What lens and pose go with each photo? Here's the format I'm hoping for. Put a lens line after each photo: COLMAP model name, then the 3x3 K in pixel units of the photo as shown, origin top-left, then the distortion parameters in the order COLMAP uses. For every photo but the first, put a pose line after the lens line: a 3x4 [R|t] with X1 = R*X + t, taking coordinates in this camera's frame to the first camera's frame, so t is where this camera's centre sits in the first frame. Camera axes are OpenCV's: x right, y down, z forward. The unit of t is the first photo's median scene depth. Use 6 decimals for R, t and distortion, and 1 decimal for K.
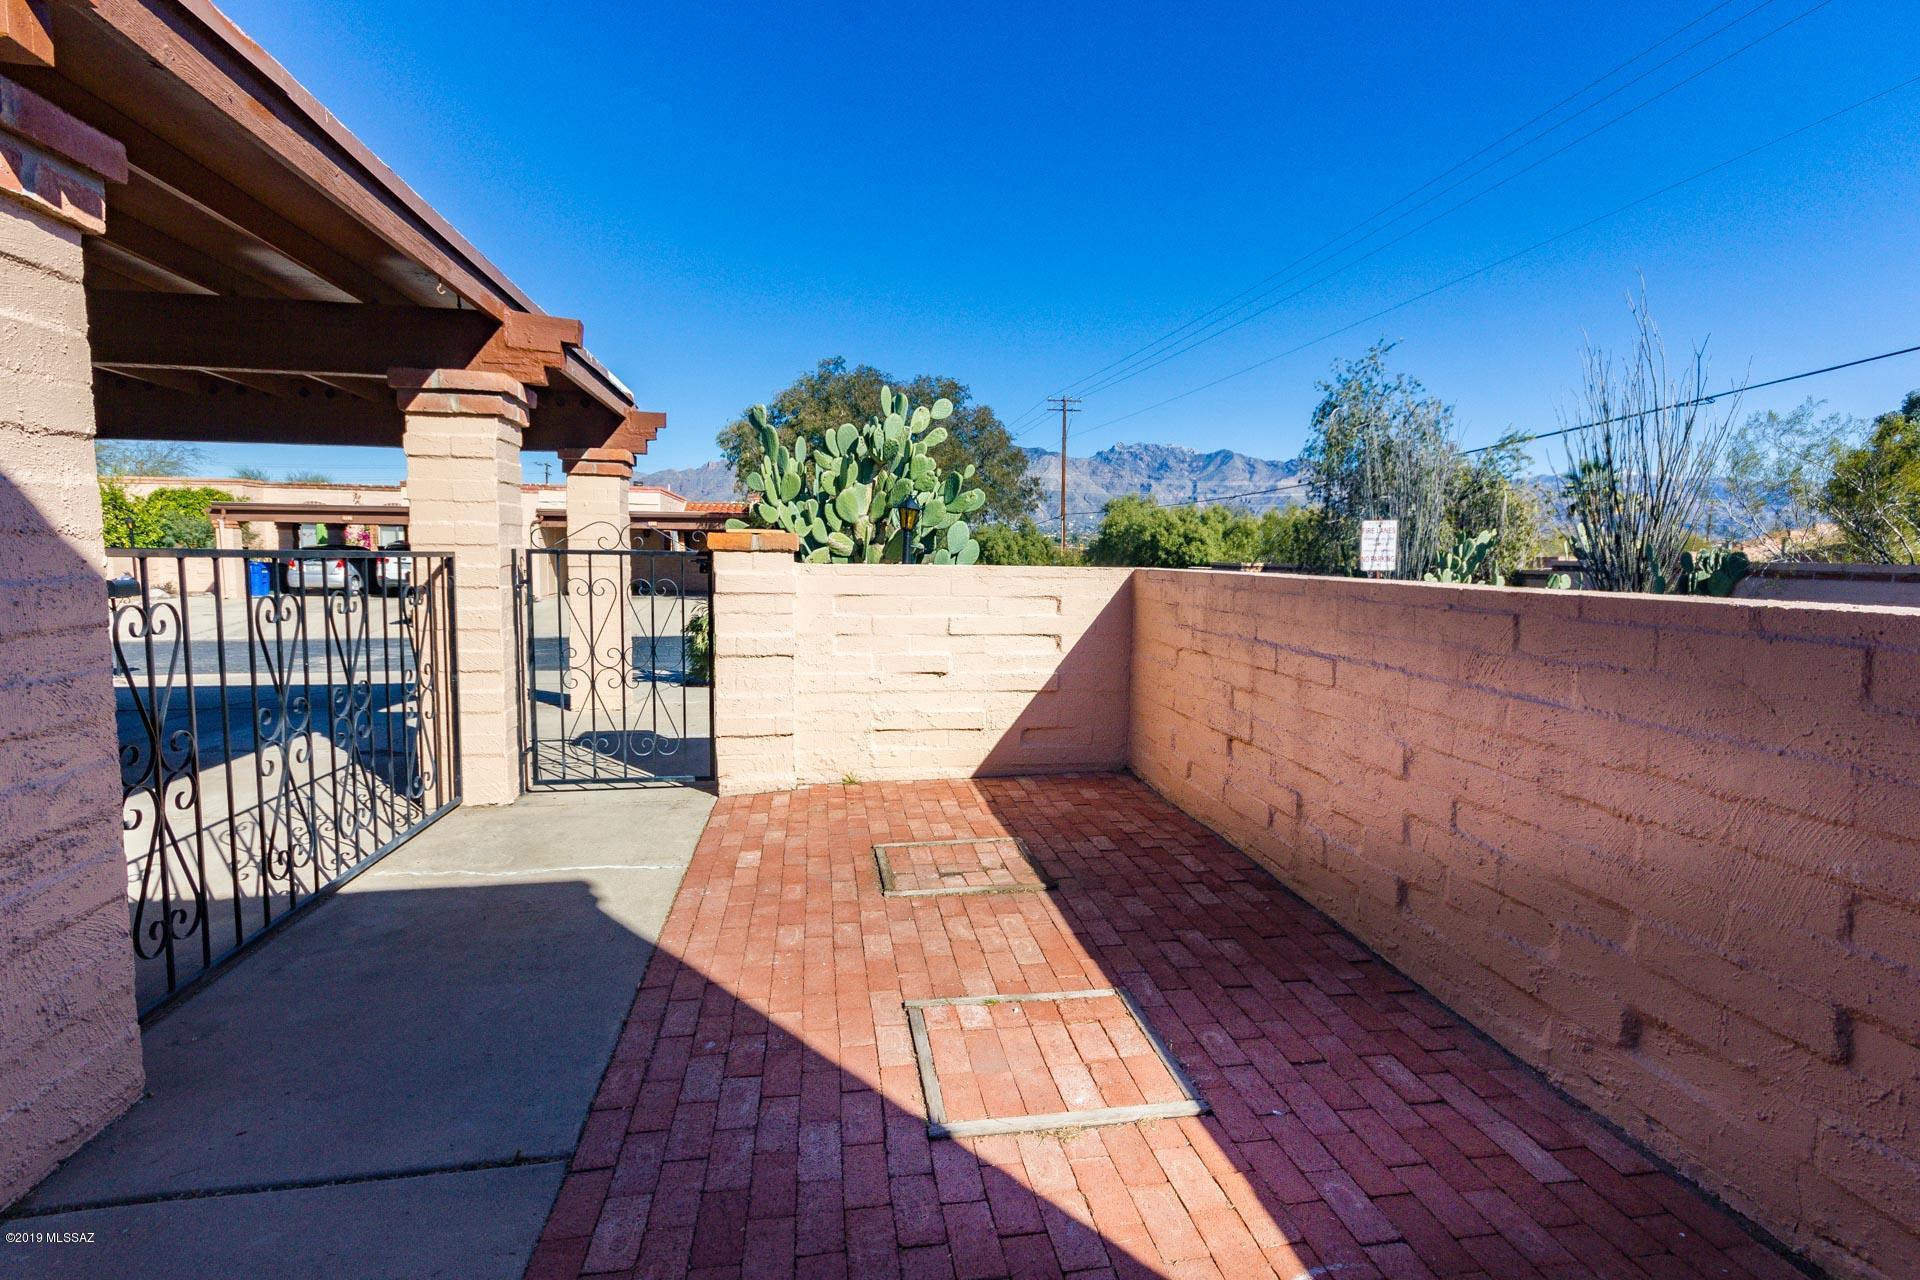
lens RADIAL K [[949.6, 0, 957.6], [0, 949.6, 637.8], [0, 0, 1]] dist [0.002526, 0.004181]
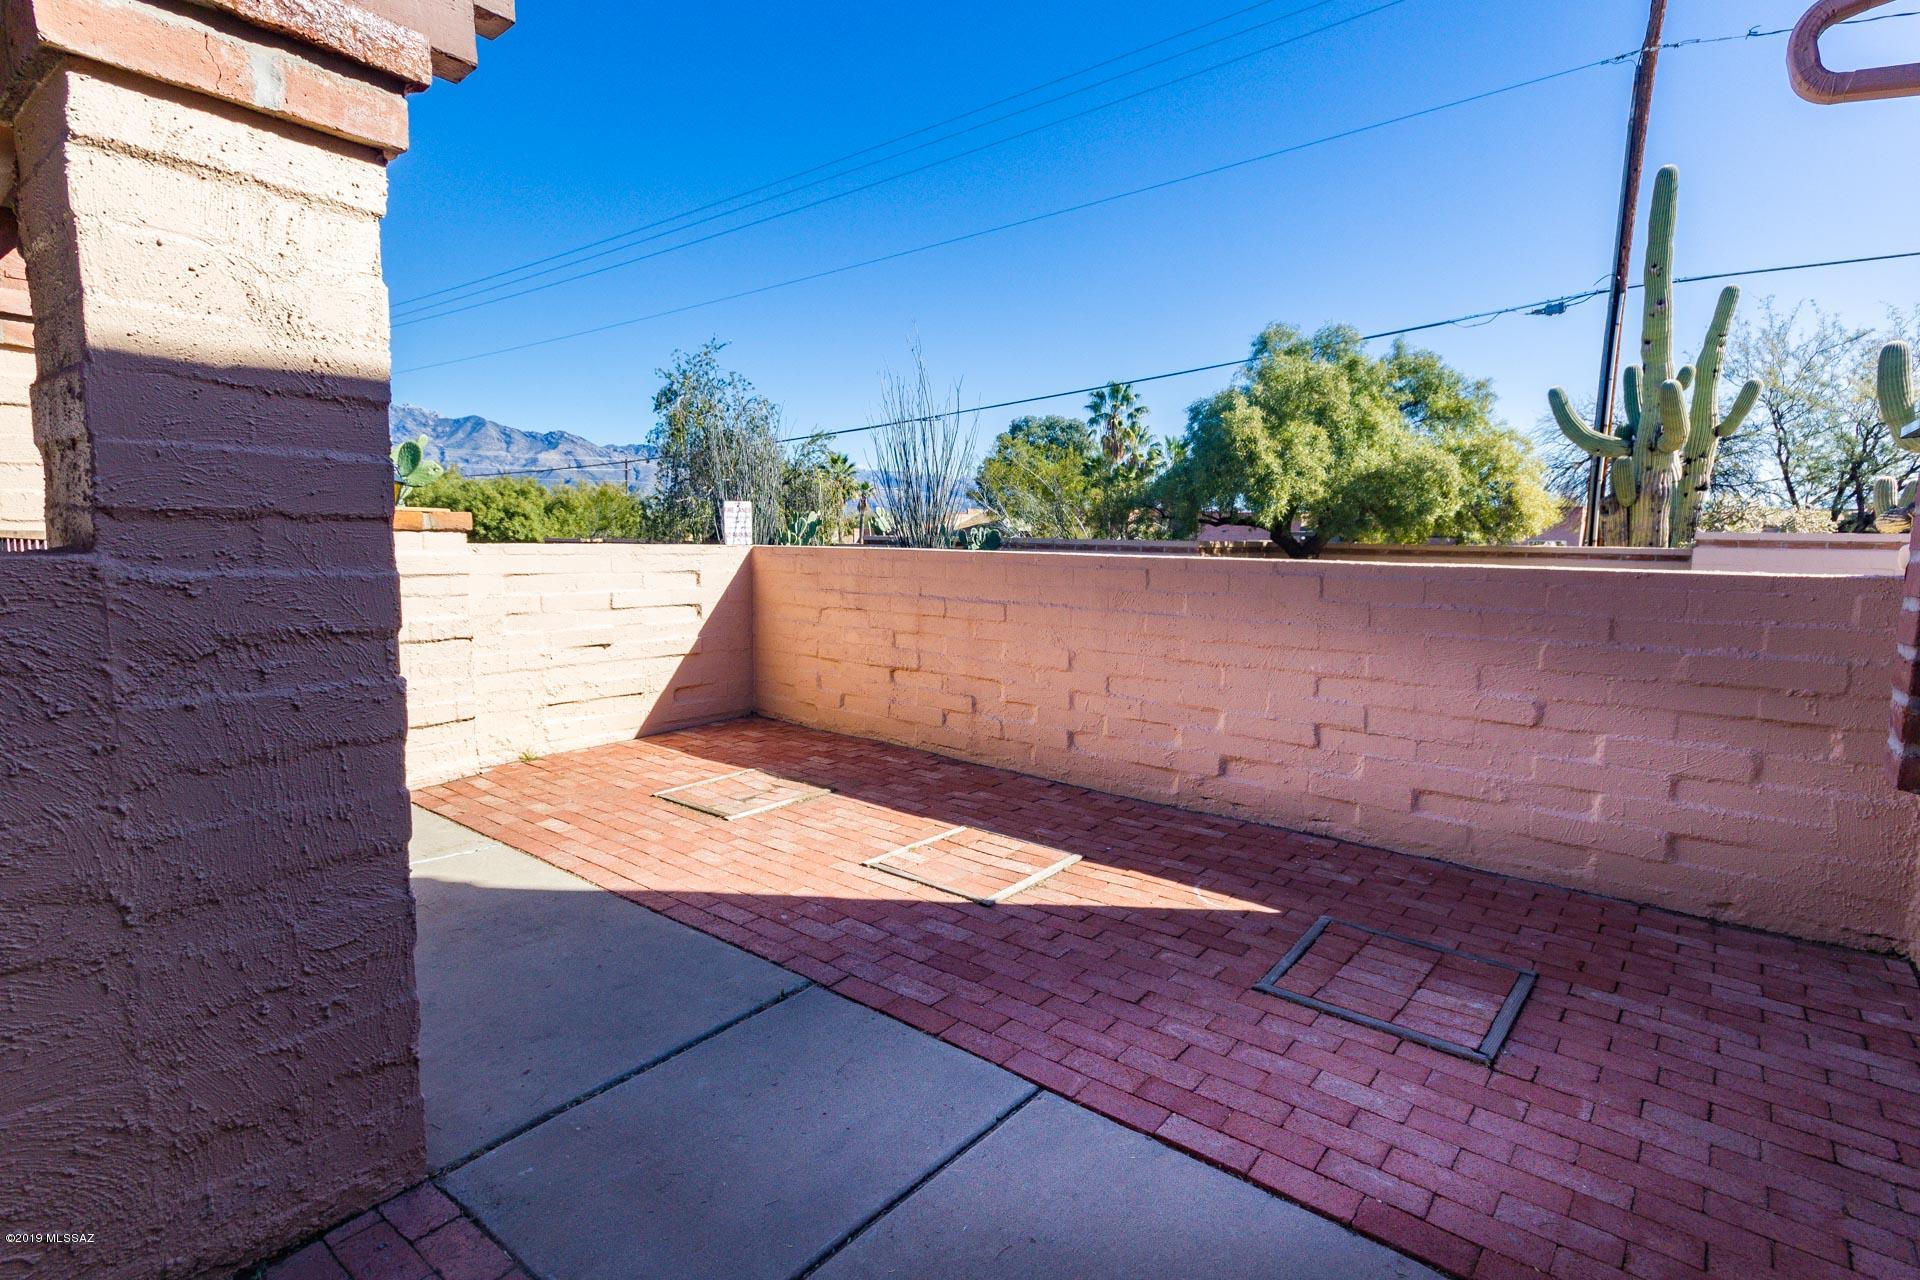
lens RADIAL K [[949.6, 0, 953.1], [0, 949.6, 641.5], [0, 0, 1]] dist [0.002526, 0.004181]
pose [[0.735796, -0.075546, 0.672976, -0.541098], [0.055158, 0.997142, 0.051629, -0.000502], [-0.674953, -0.000869, 0.737860, -0.065475]]
